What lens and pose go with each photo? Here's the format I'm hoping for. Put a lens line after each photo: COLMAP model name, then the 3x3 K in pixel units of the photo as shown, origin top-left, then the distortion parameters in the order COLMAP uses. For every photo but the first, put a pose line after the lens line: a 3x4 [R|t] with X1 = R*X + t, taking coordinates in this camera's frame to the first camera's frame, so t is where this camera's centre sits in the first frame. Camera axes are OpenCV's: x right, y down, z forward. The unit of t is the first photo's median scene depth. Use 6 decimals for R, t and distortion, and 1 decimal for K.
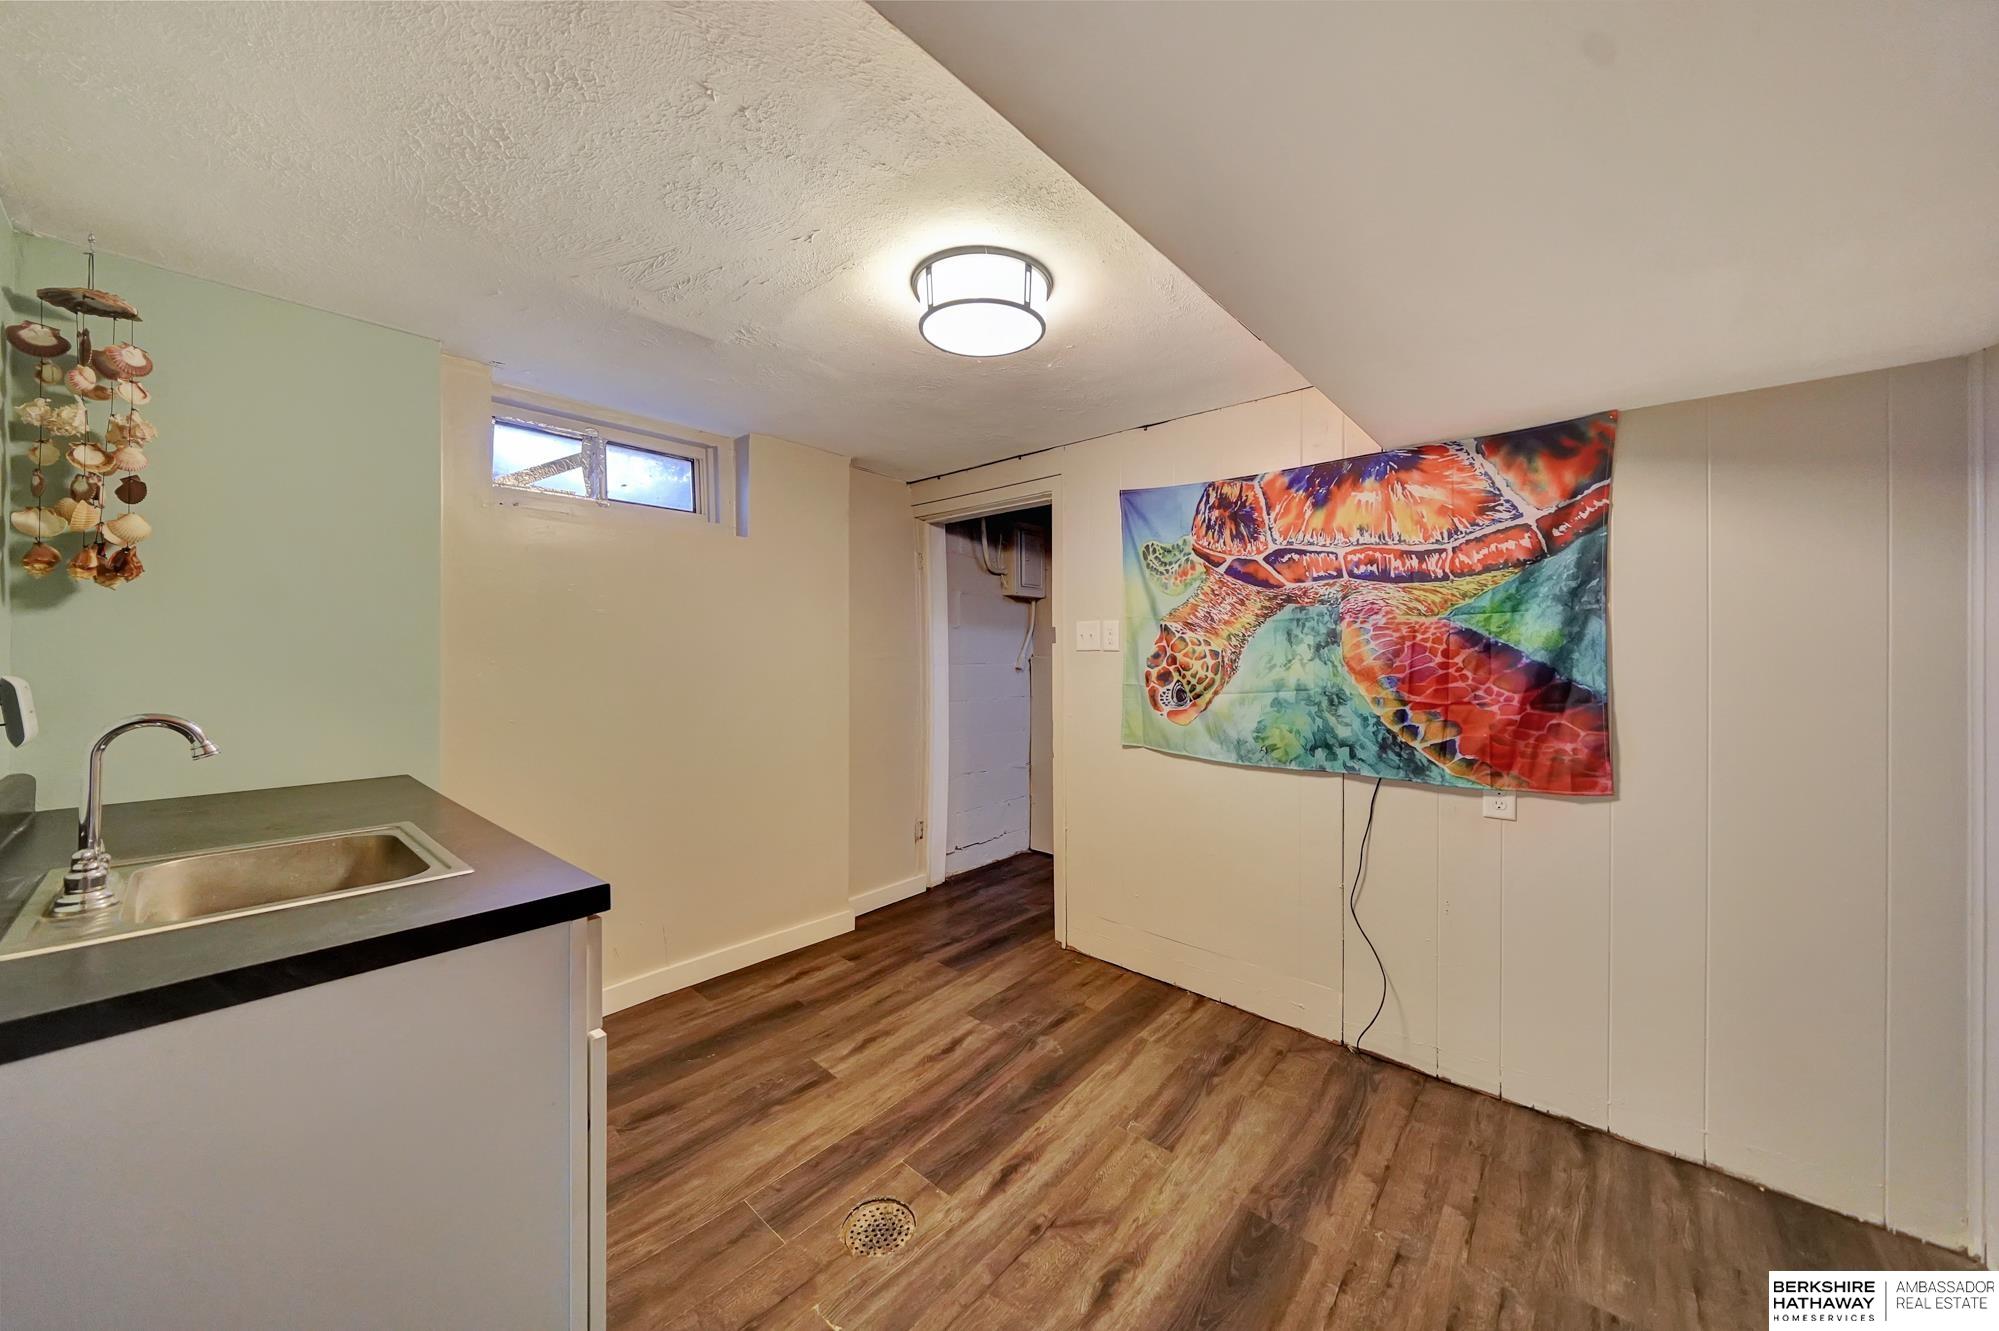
lens RADIAL K [[700.3, 0, 995.4], [0, 700.3, 655.3], [0, 0, 1]] dist [0.000261, 0.000056]
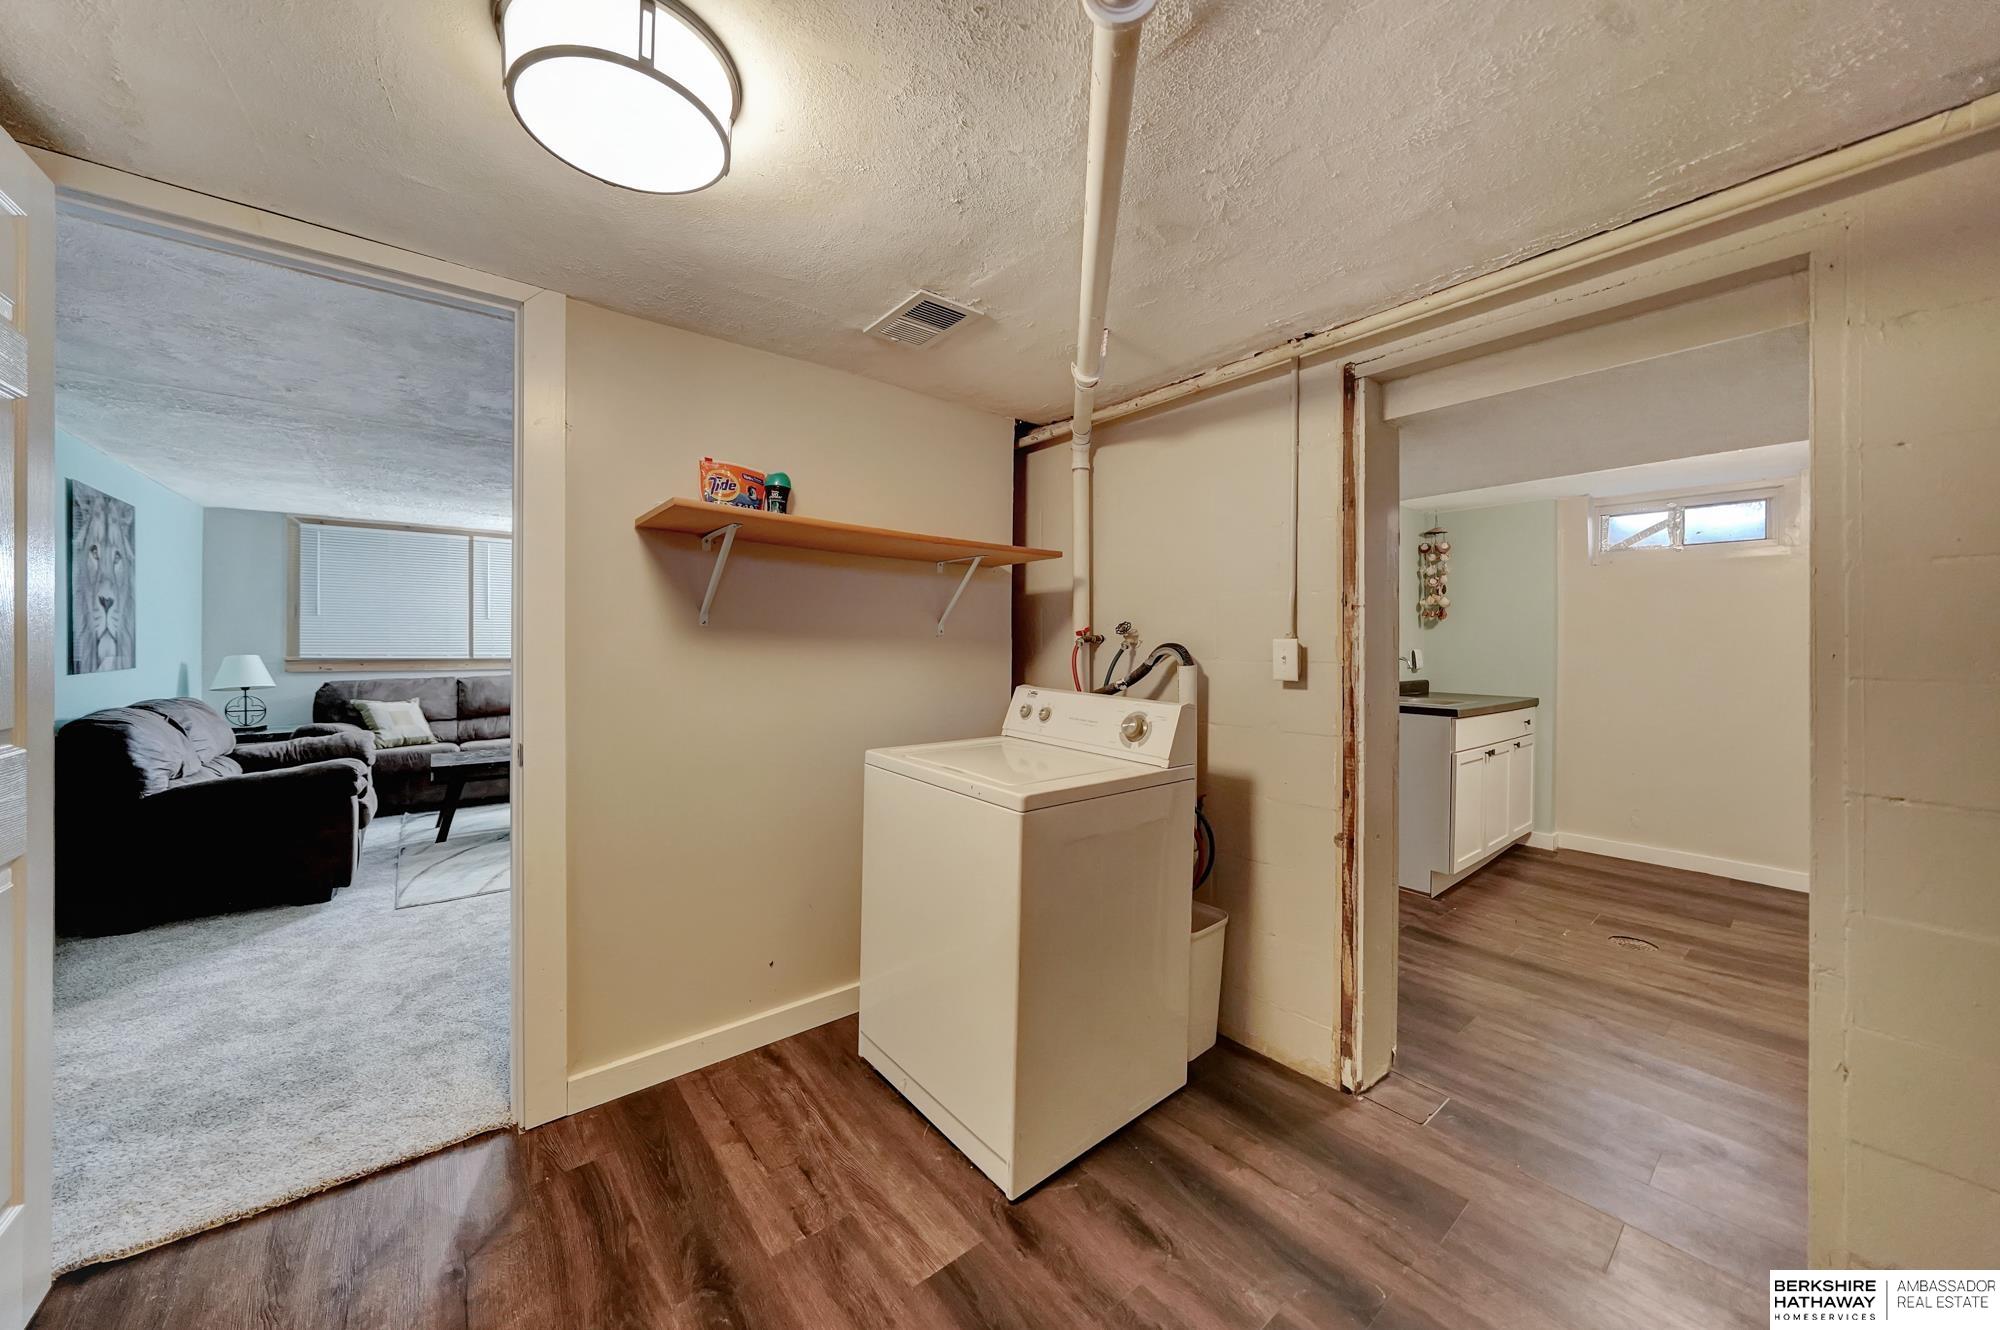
lens RADIAL K [[700.7, 0, 995.9], [0, 700.7, 654.8], [0, 0, 1]] dist [0.000261, 0.000056]
pose [[-0.166705, 0.012935, -0.985922, 1.846832], [-0.007395, 0.999869, 0.014368, 0.017340], [0.985979, 0.009686, -0.166587, -0.363074]]
